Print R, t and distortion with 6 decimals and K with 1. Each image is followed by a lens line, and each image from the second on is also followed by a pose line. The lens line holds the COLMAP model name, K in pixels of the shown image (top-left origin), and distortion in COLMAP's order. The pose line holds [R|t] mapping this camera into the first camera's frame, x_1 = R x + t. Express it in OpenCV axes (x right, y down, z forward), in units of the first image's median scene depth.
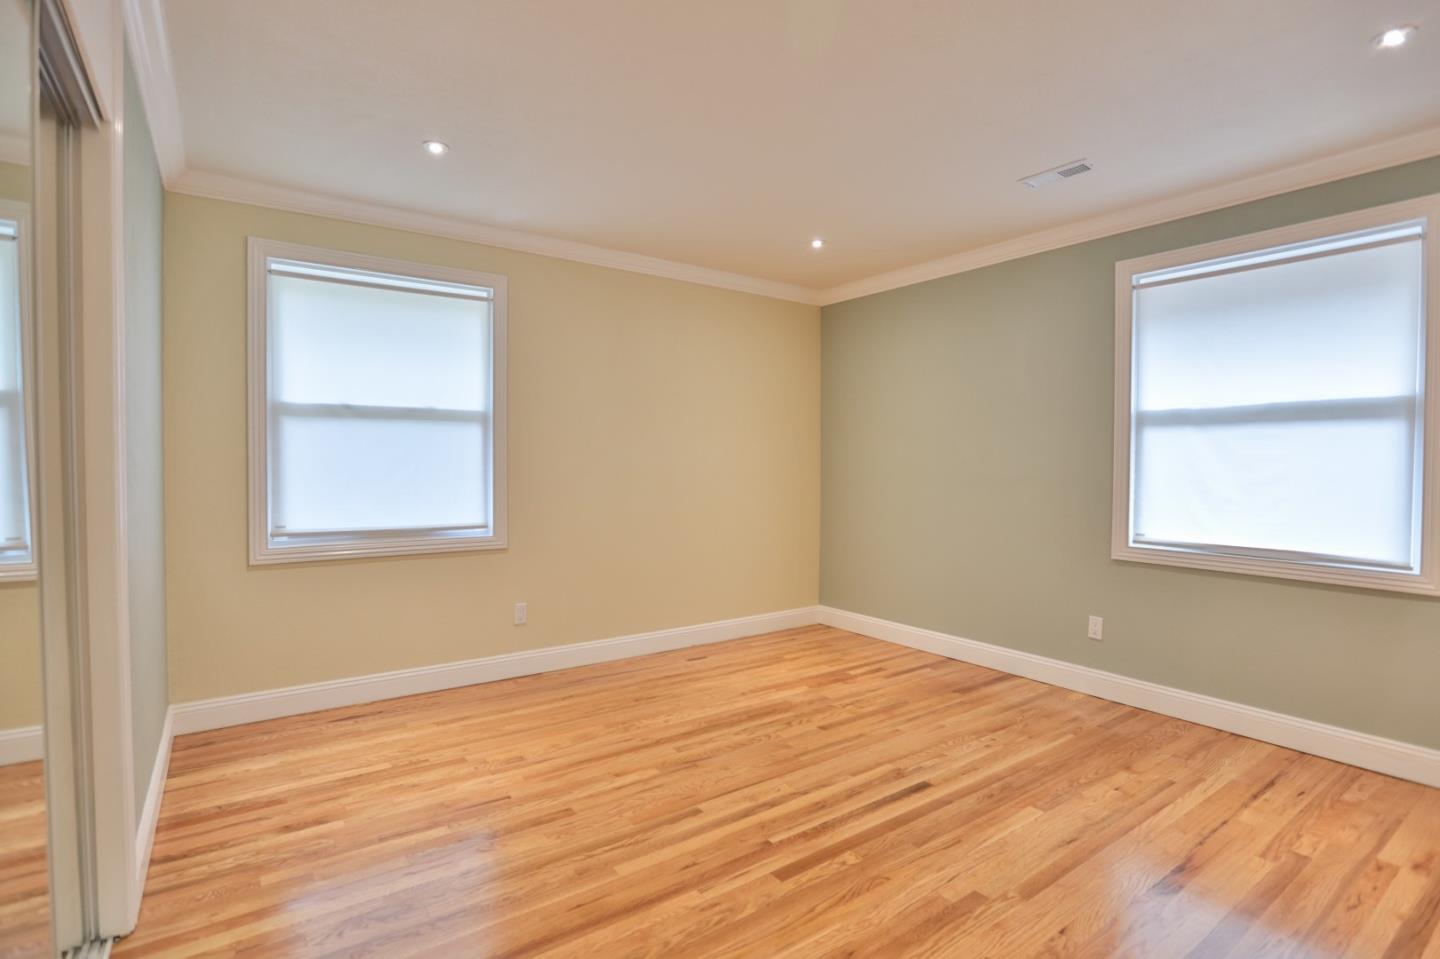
lens RADIAL K [[689.6, 0, 714.2], [0, 689.6, 486.8], [0, 0, 1]] dist [-0.031787, 0.005268]
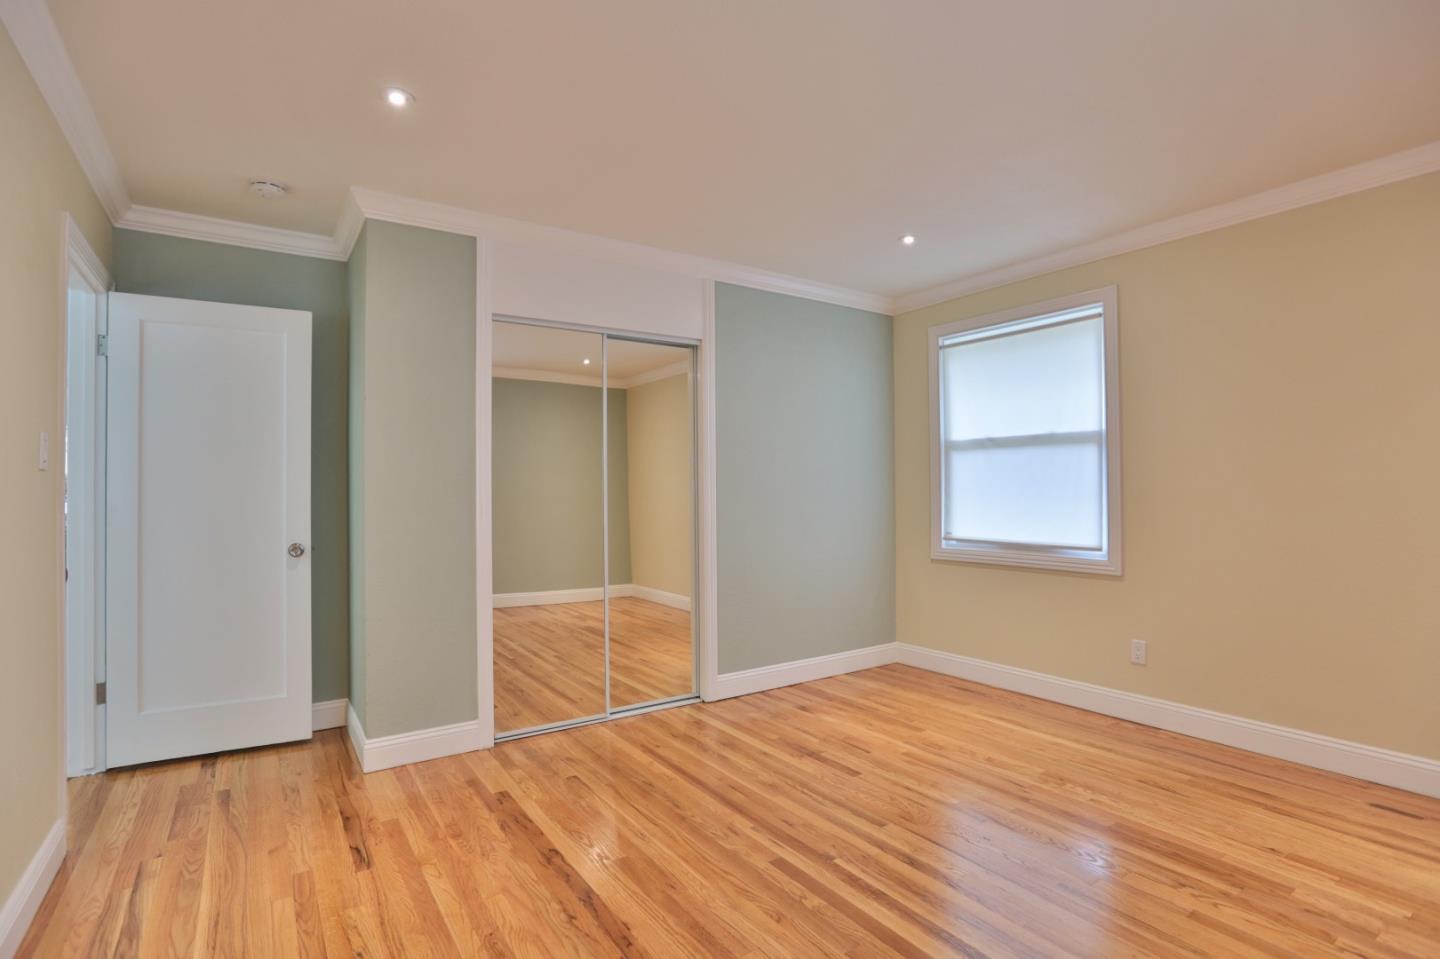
lens RADIAL K [[689.6, 0, 714.3], [0, 689.6, 476.0], [0, 0, 1]] dist [-0.031787, 0.005268]
pose [[-0.016755, -0.022464, -0.999607, 0.732537], [-0.023695, 0.999476, -0.022064, -0.013123], [0.999579, 0.023316, -0.017279, 0.548396]]
